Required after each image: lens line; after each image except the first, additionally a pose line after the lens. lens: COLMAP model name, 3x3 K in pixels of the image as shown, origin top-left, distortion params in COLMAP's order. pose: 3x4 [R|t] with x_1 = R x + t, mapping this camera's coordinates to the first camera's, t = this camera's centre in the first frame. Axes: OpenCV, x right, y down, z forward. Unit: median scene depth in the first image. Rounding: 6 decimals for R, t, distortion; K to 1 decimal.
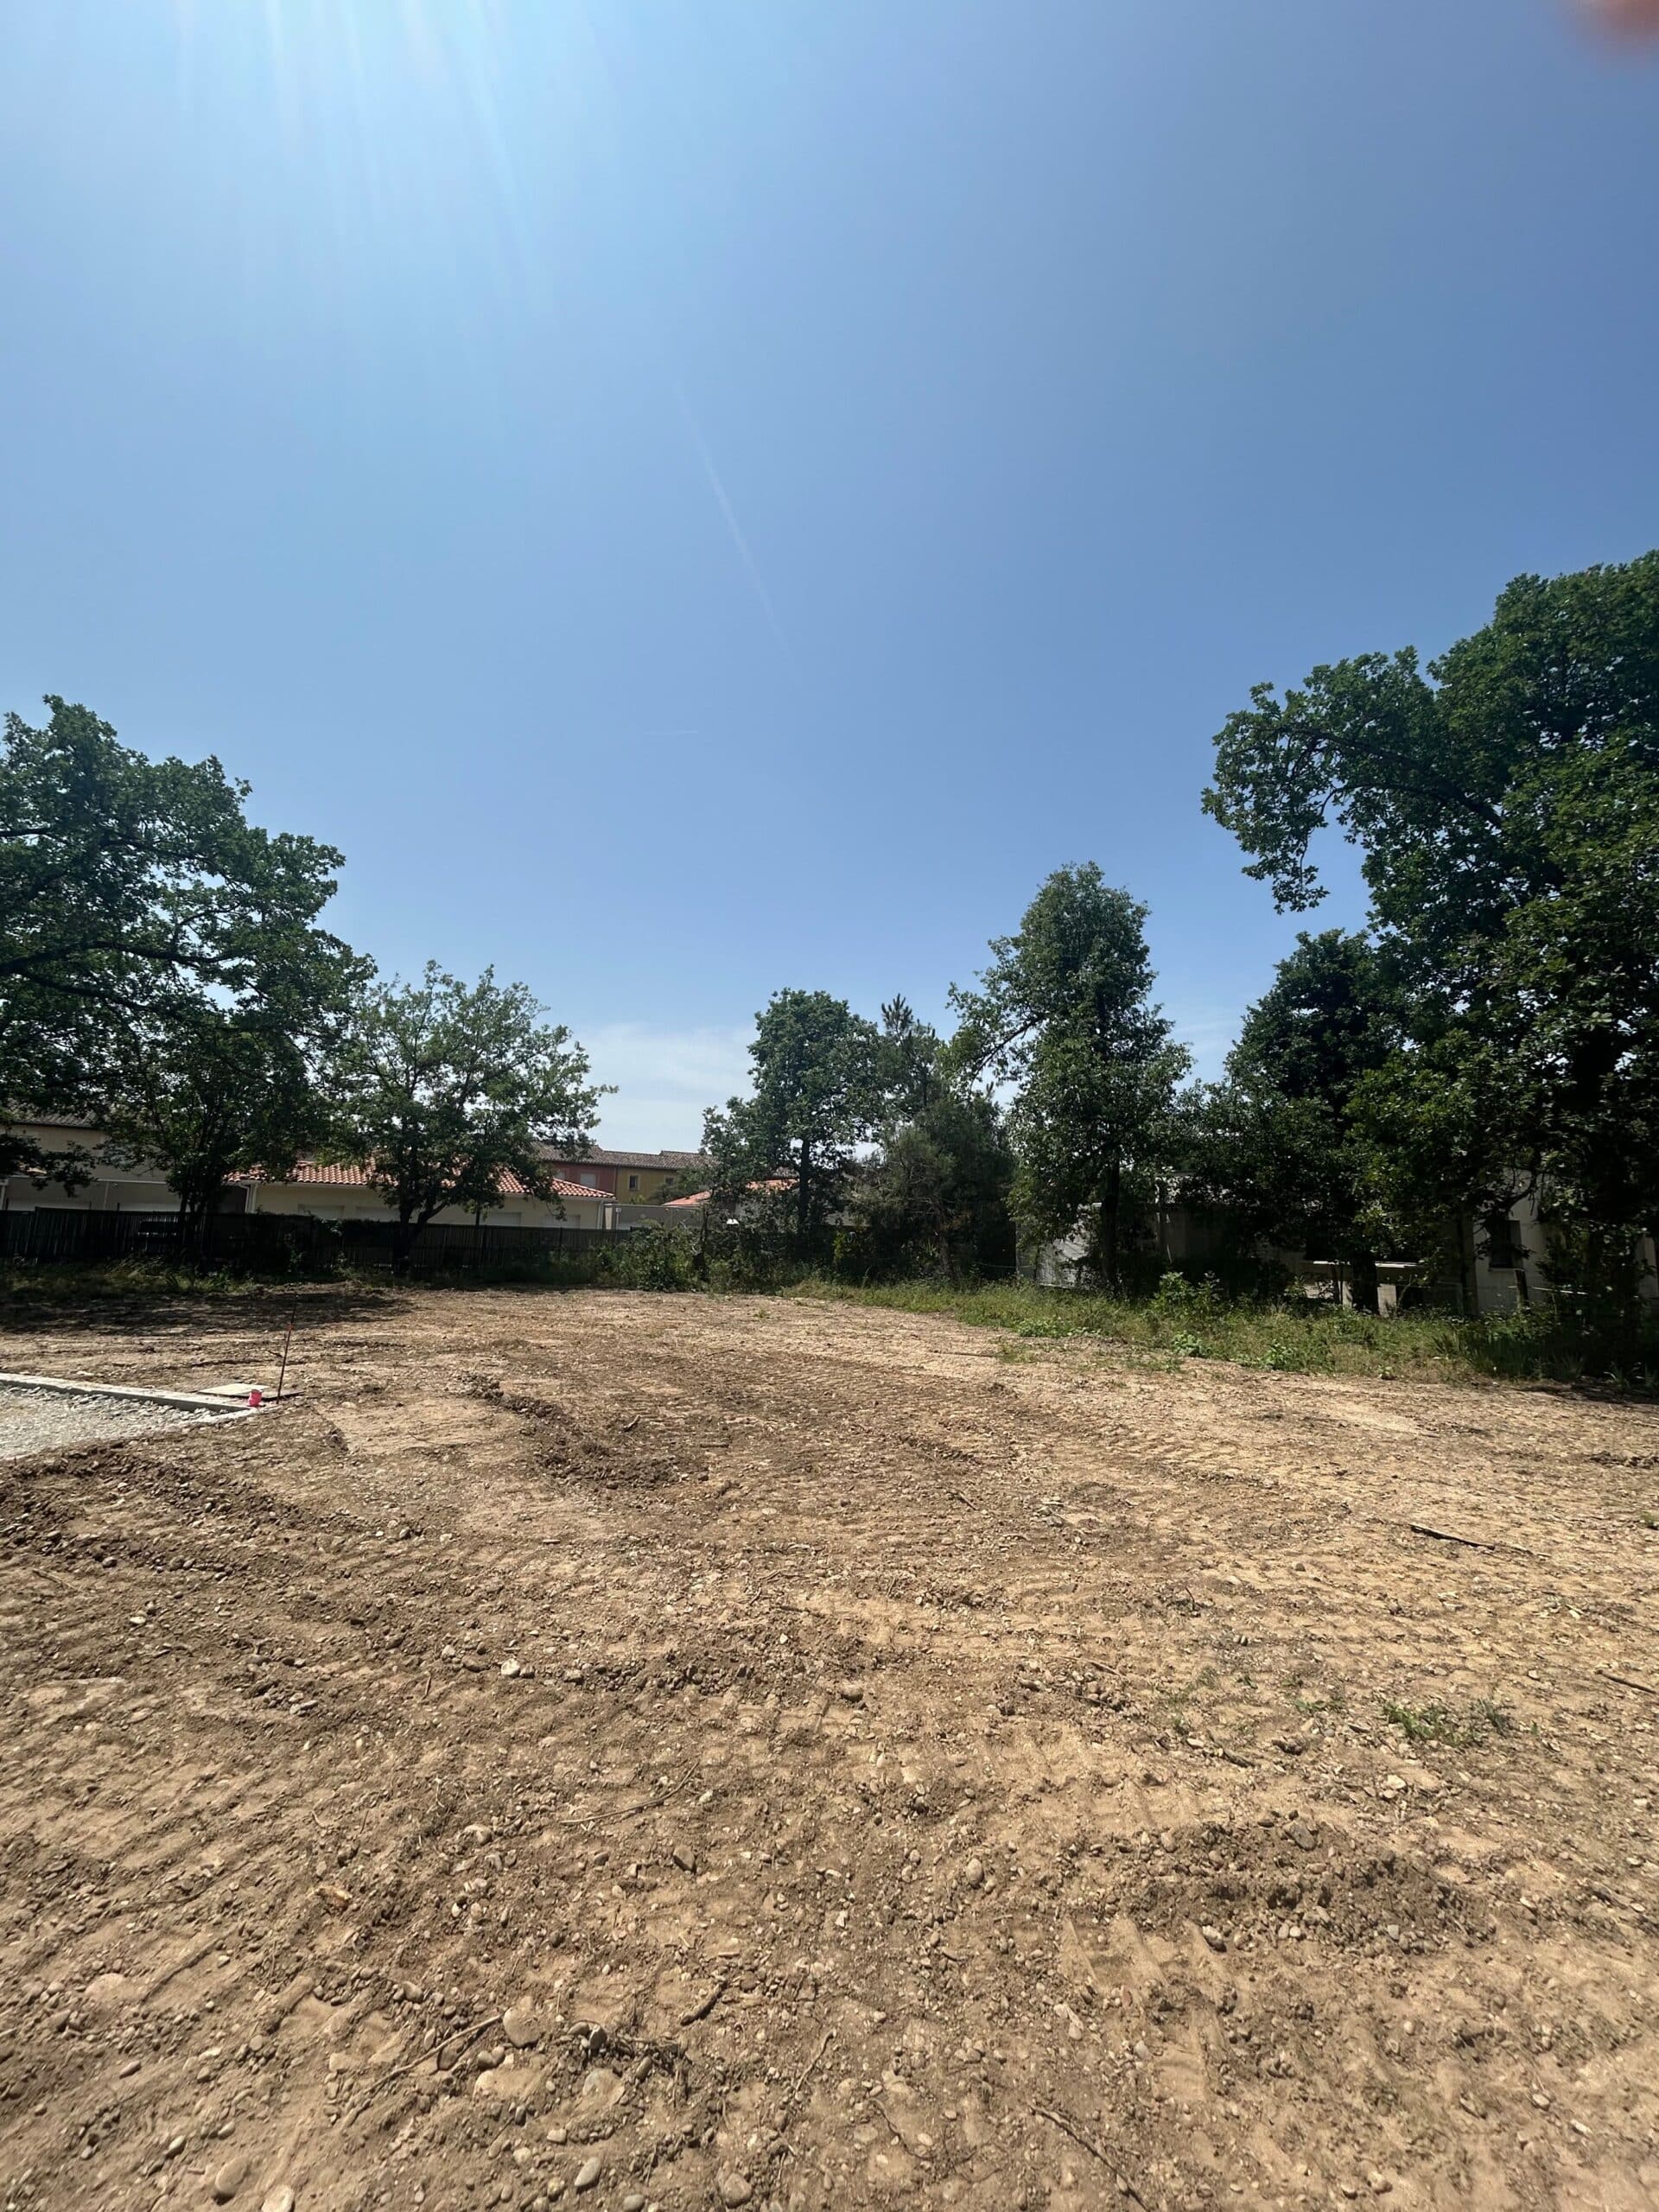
lens RADIAL K [[888.0, 0, 831.1], [0, 888.0, 1099.3], [0, 0, 1]] dist [0.014299, 0.000134]
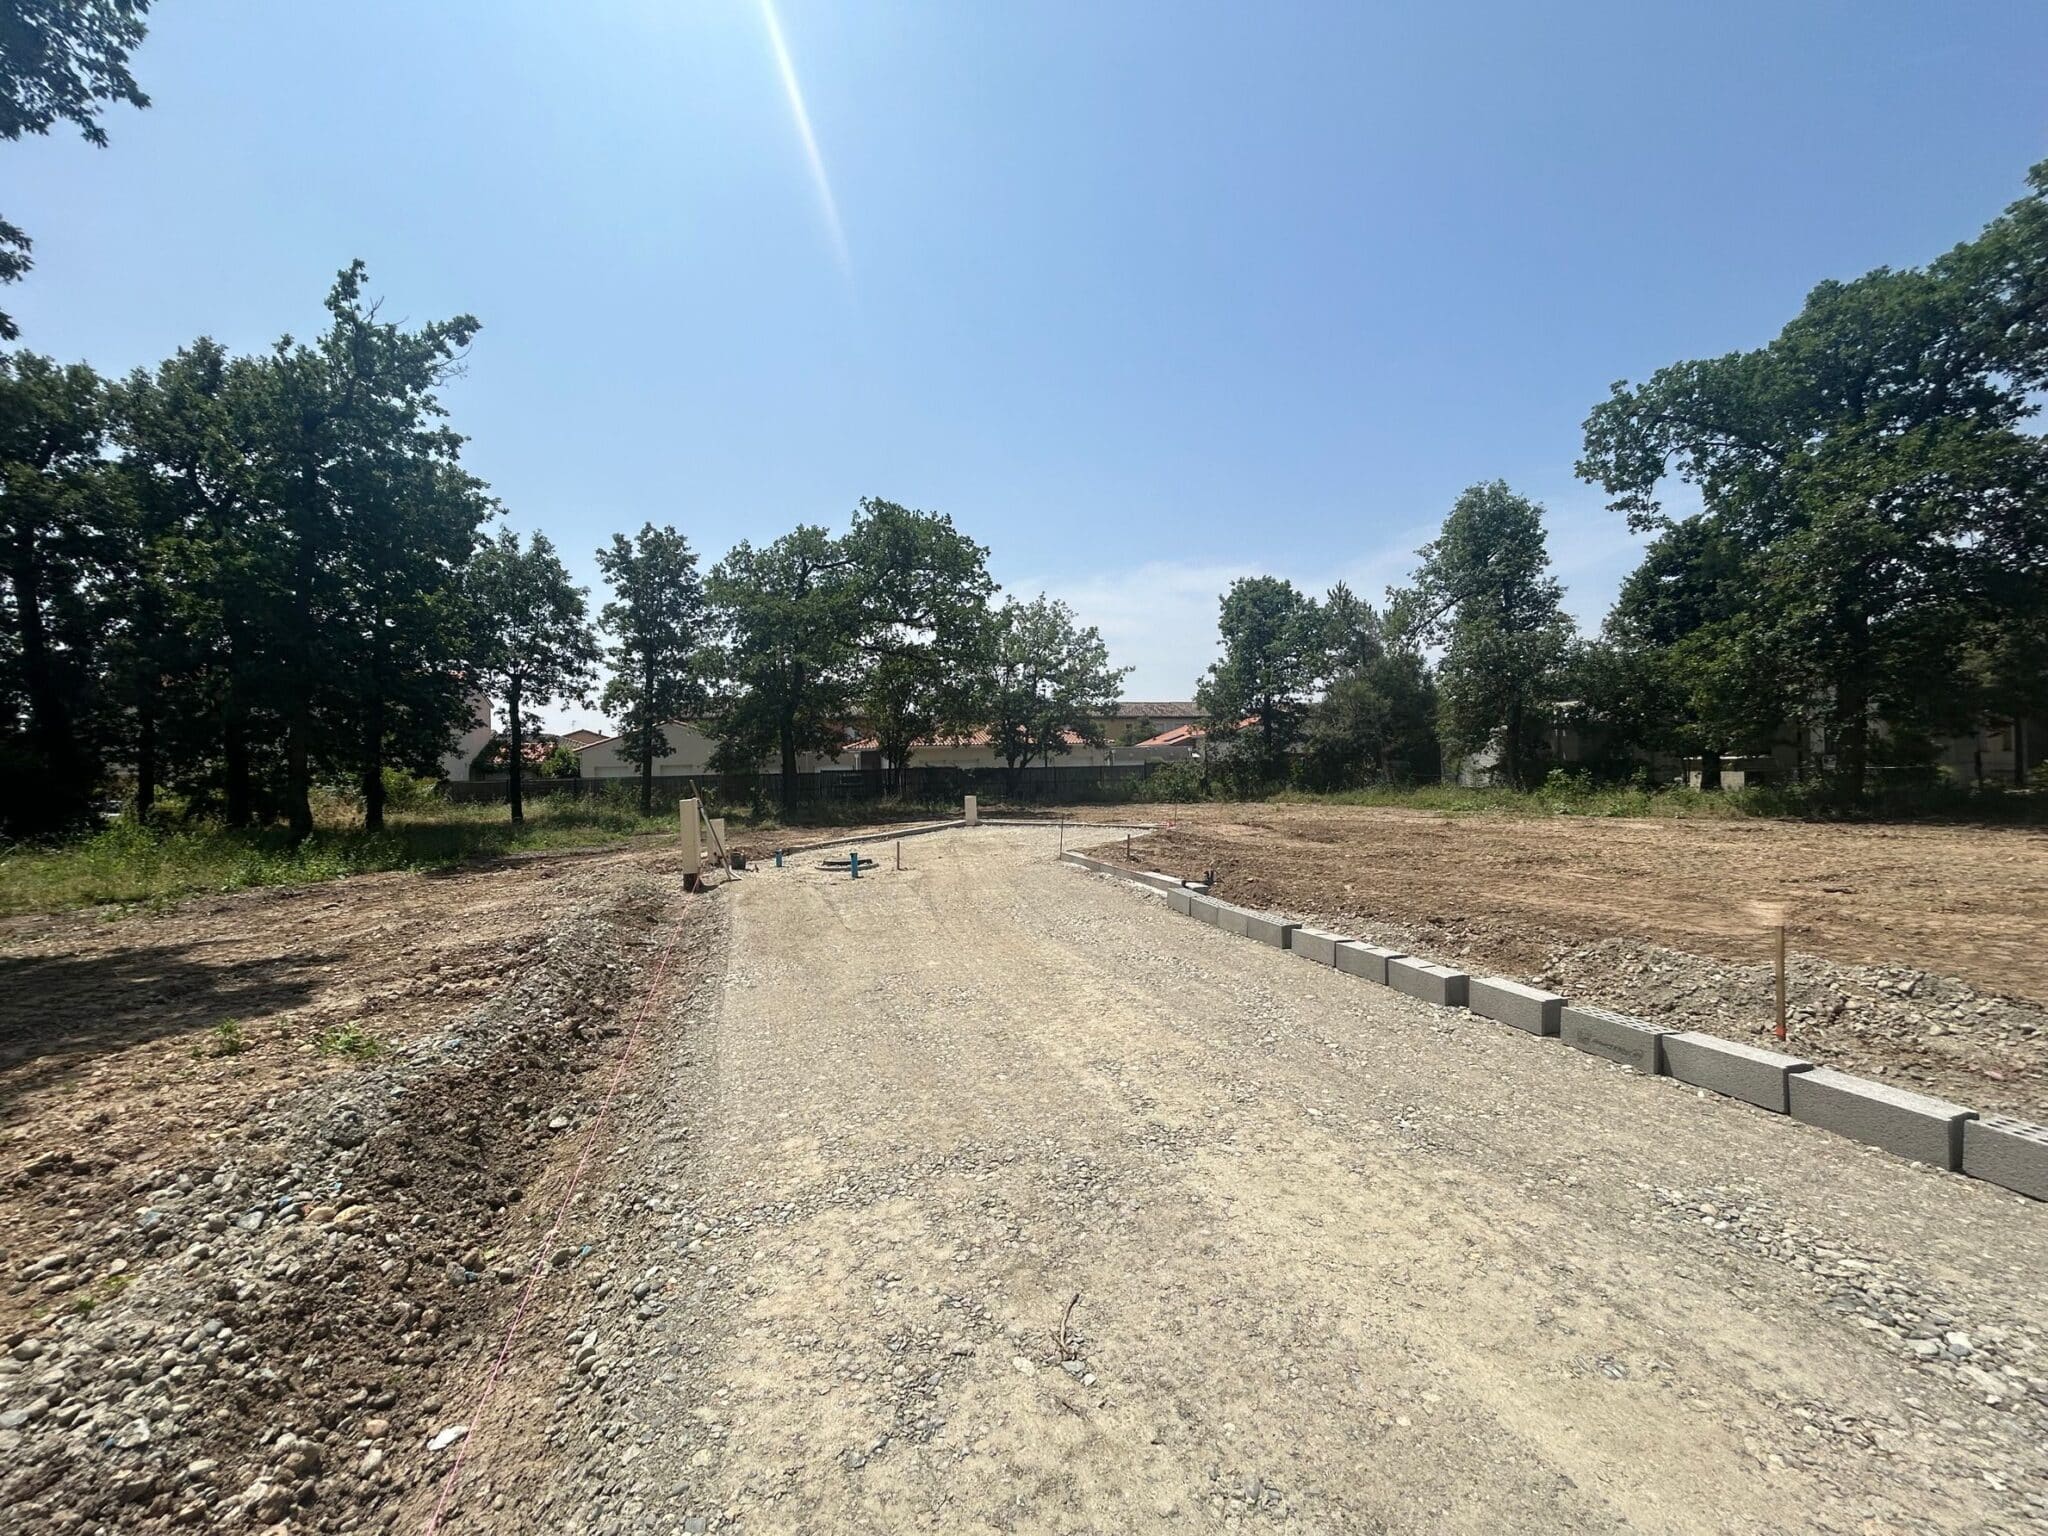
lens RADIAL K [[822.7, 0, 1024.0], [0, 822.7, 768.0], [0, 0, 1]] dist [-0.000612, -0.000616]
pose [[0.968006, -0.055751, -0.244655, -0.192545], [0.091909, 0.986024, 0.138959, -0.107699], [0.233488, -0.156999, 0.959601, -0.685782]]
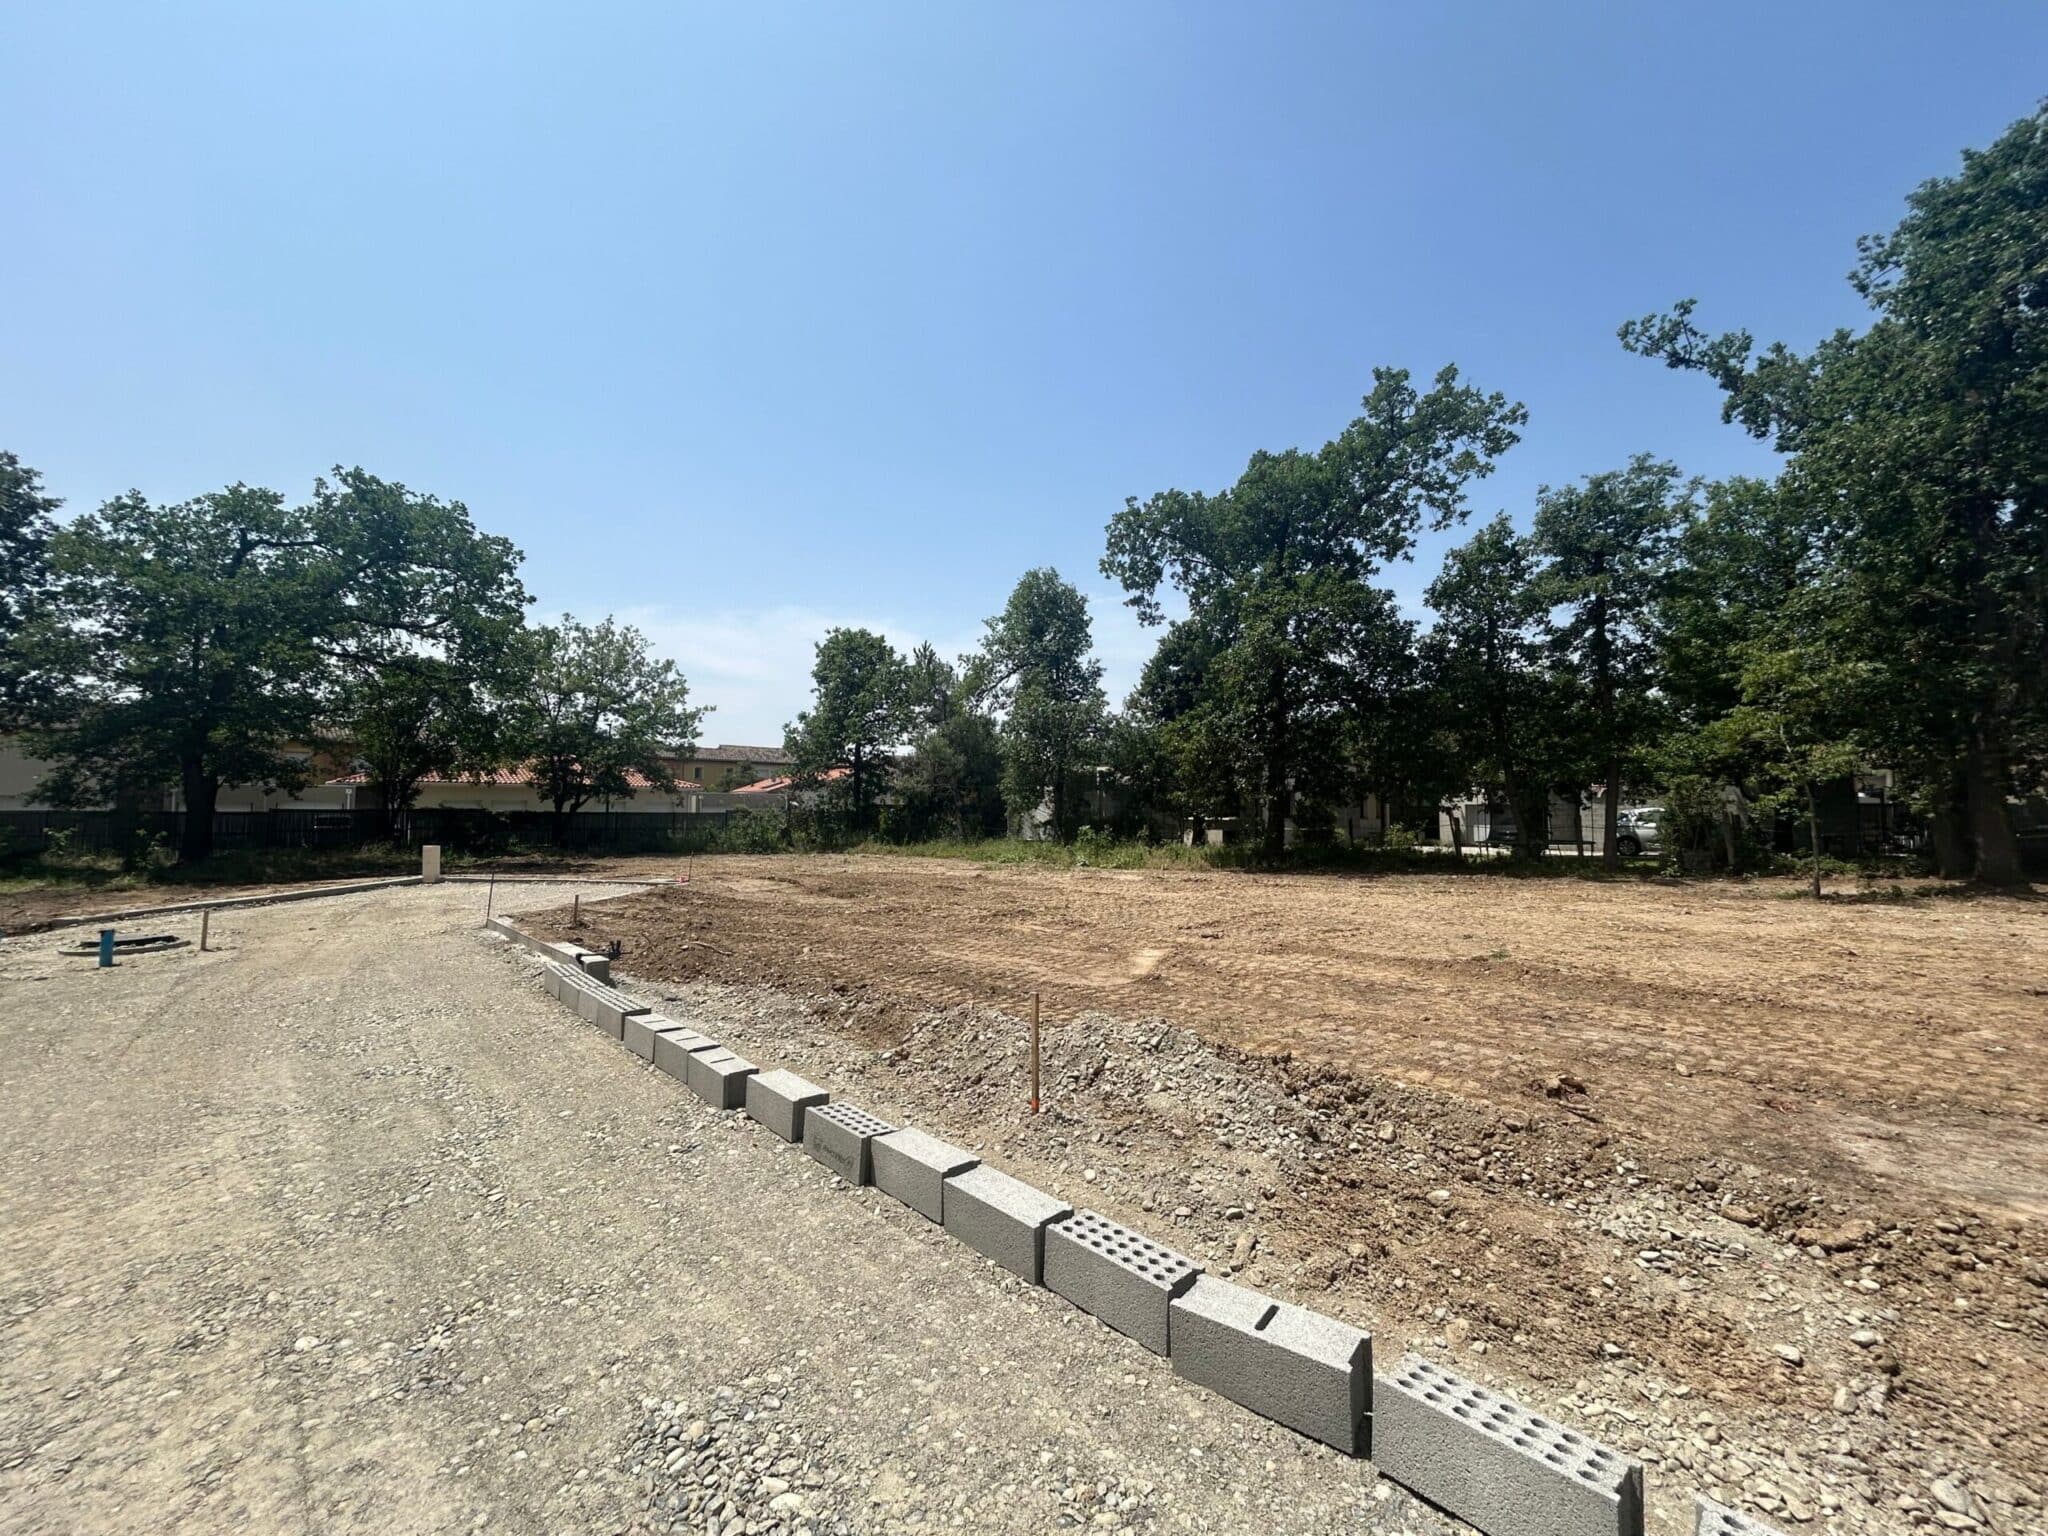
lens RADIAL K [[822.7, 0, 1024.0], [0, 822.7, 768.0], [0, 0, 1]] dist [-0.000612, -0.000616]
pose [[0.979941, -0.020299, 0.198250, -0.064948], [0.000230, 0.994914, 0.100732, -0.094103], [-0.199287, -0.098666, 0.974961, -0.621919]]
